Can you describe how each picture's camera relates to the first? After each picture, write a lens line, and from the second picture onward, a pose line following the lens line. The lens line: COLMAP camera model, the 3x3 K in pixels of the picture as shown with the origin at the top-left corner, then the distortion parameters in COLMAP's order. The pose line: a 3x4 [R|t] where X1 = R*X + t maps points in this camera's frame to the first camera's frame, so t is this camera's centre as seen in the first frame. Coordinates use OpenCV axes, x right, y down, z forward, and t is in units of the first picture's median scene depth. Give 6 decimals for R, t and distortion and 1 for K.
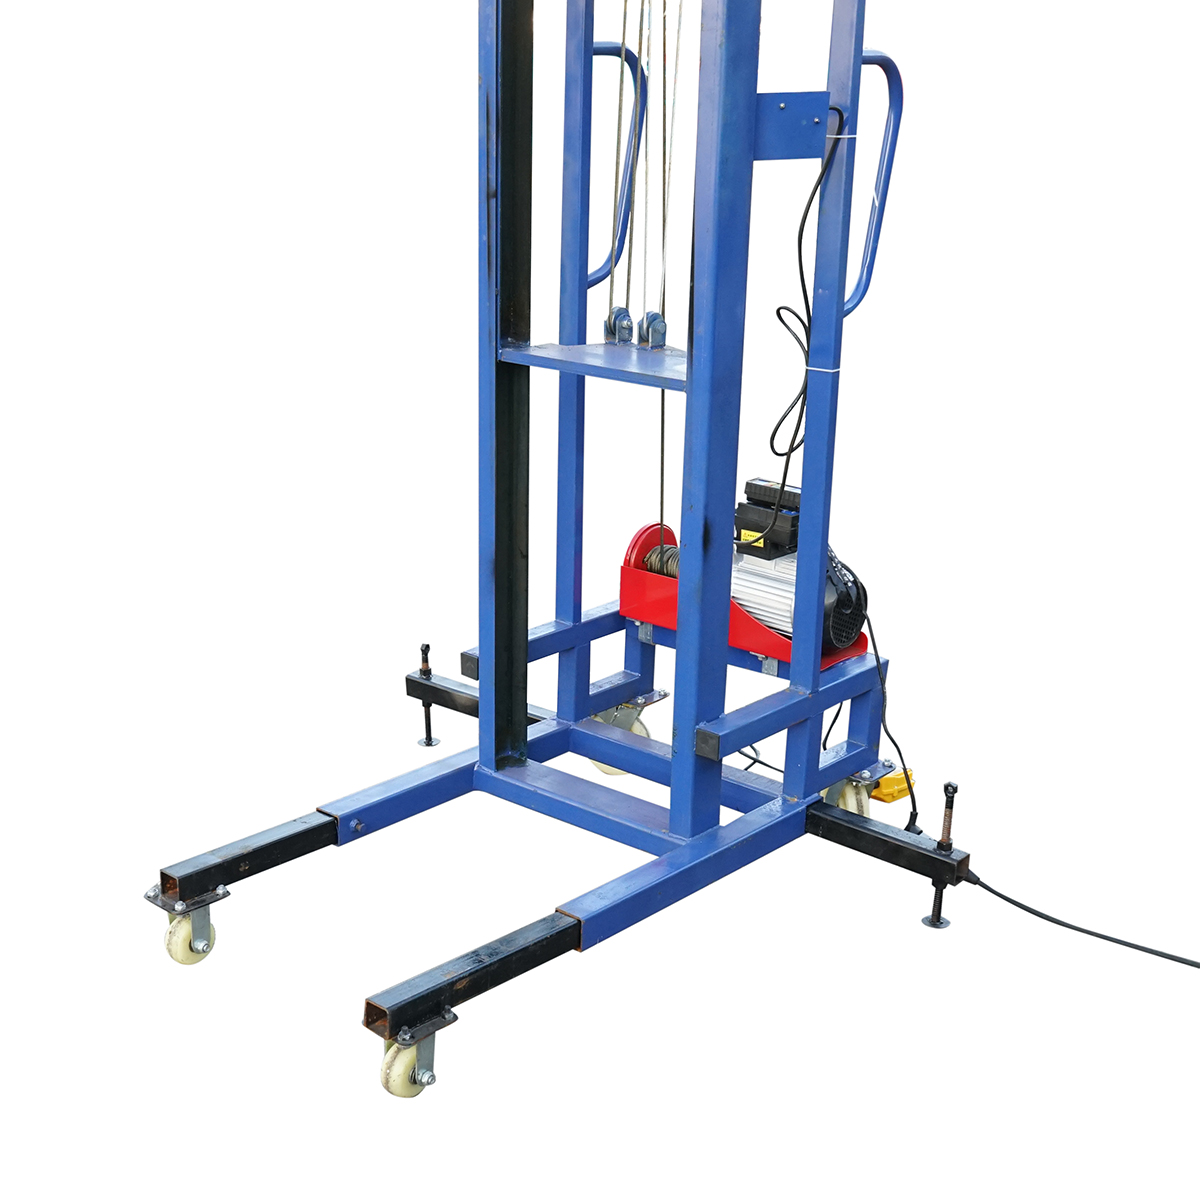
lens RADIAL K [[1771.6, 0, 597.0], [0, 1771.6, 723.7], [0, 0, 1]] dist [-0.032155, -0.057716]
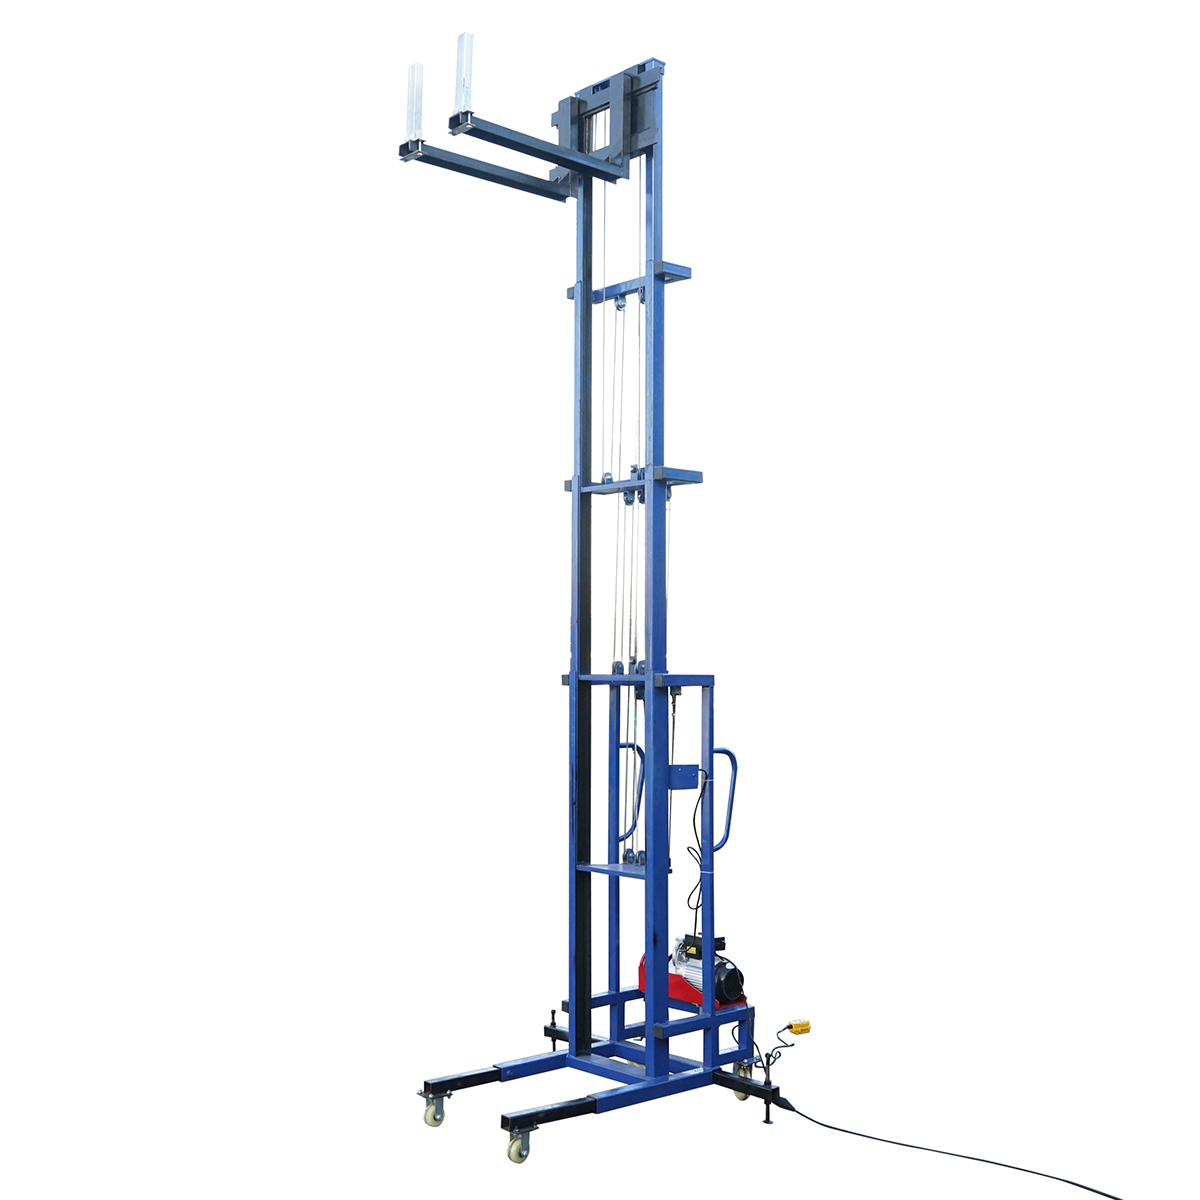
lens RADIAL K [[1449.9, 0, 640.8], [0, 1449.9, 599.9], [0, 0, 1]] dist [-0.012015, -0.024076]
pose [[0.994947, -0.022480, -0.097854, 0.229903], [-0.019860, 0.911294, -0.411278, 0.268170], [0.098419, 0.411143, 0.906242, -0.929555]]
